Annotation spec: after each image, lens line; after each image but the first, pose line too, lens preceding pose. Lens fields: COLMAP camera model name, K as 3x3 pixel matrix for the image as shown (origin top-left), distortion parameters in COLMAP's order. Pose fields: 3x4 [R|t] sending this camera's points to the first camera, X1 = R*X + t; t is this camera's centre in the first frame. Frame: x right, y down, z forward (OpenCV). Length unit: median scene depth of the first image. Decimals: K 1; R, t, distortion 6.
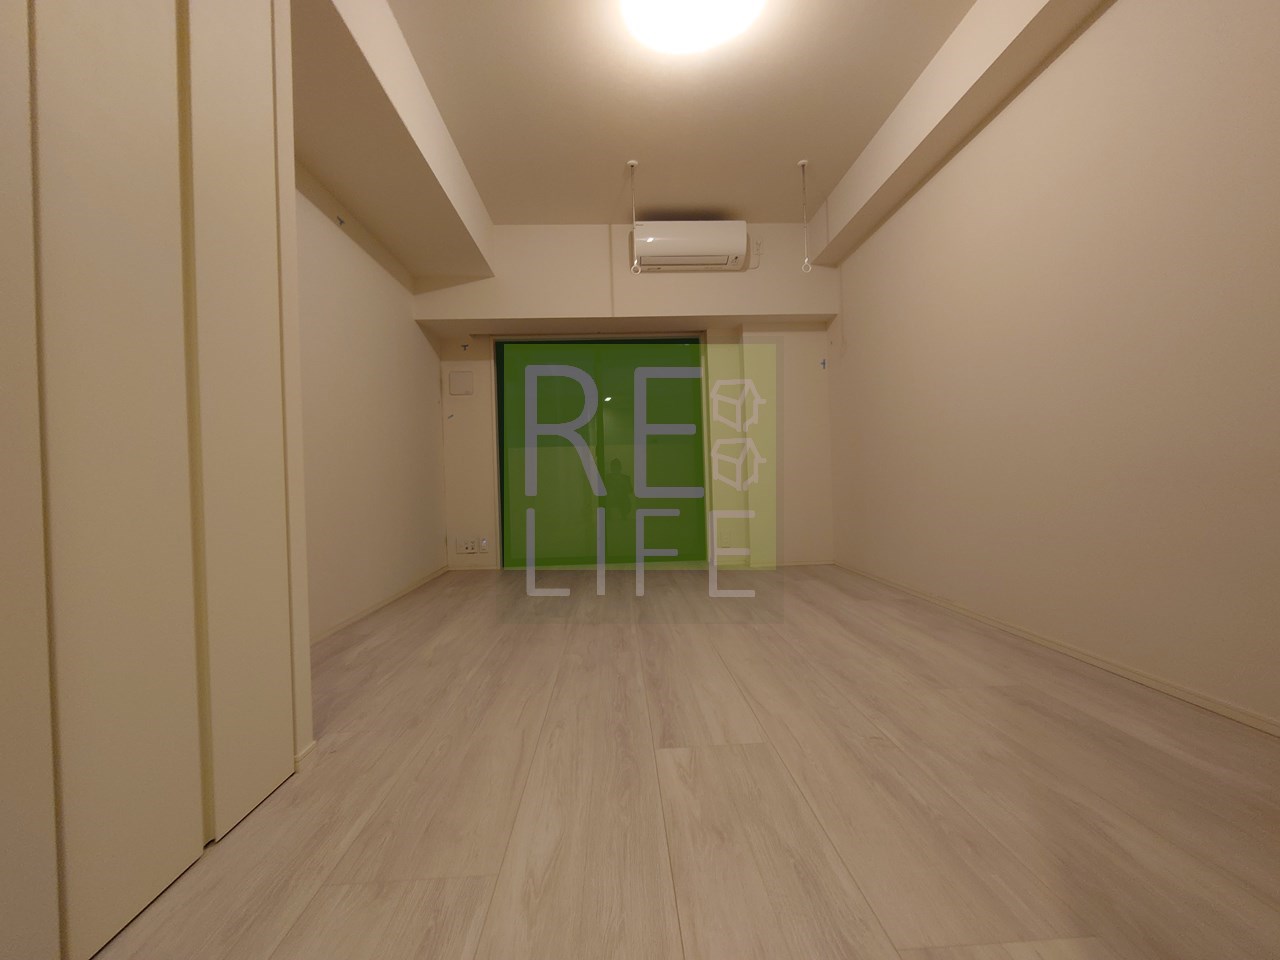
lens RADIAL K [[545.2, 0, 640.0], [0, 545.2, 480.0], [0, 0, 1]] dist [-0.009827, -0.000155]
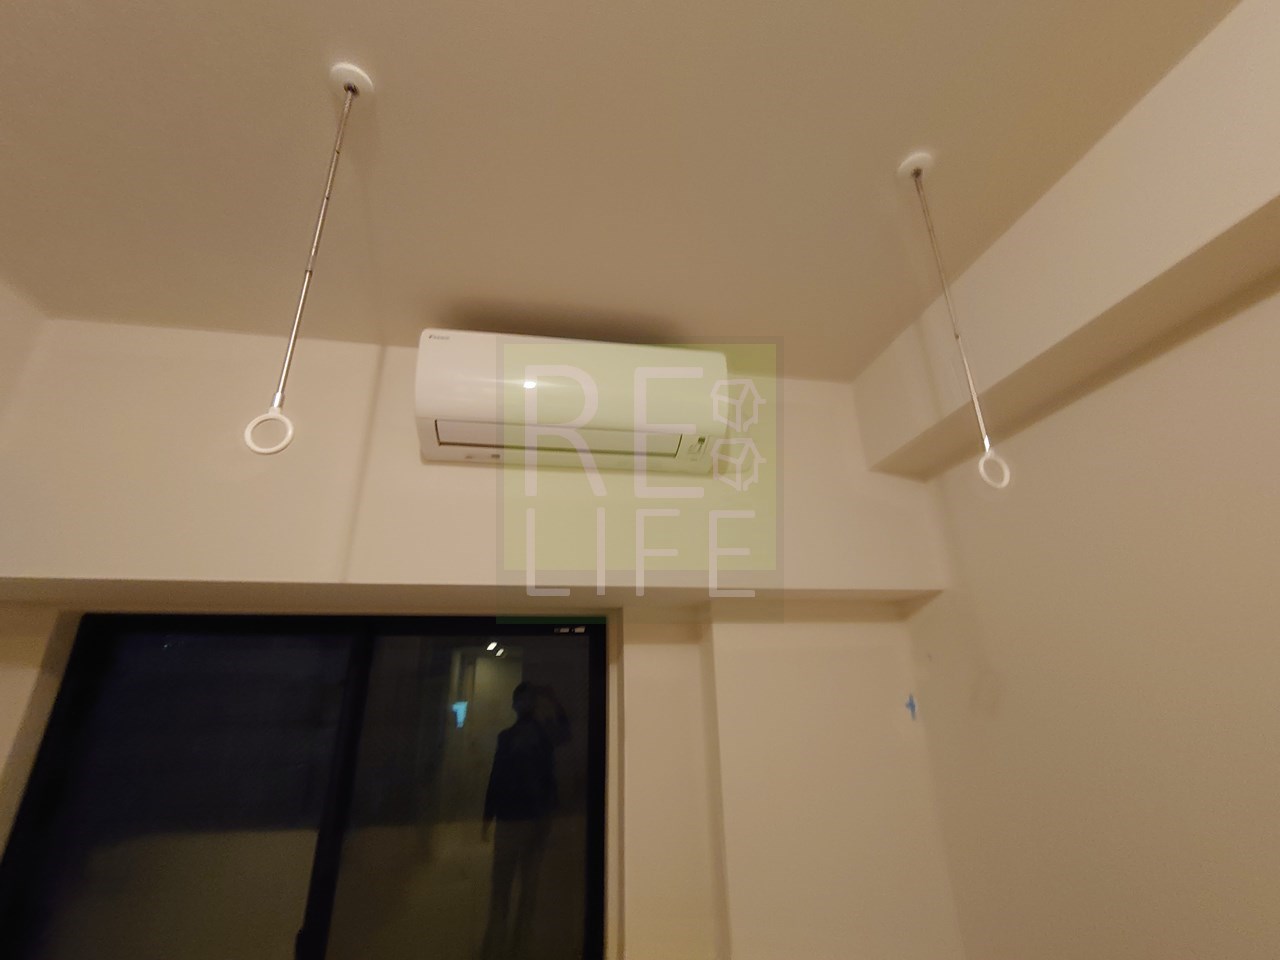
lens RADIAL K [[545.2, 0, 640.0], [0, 545.2, 480.0], [0, 0, 1]] dist [-0.009827, -0.000155]
pose [[0.990828, 0.056955, 0.122537, 0.088240], [-0.007121, 0.927580, -0.373556, -0.235004], [-0.134939, 0.369257, 0.919478, 0.648175]]
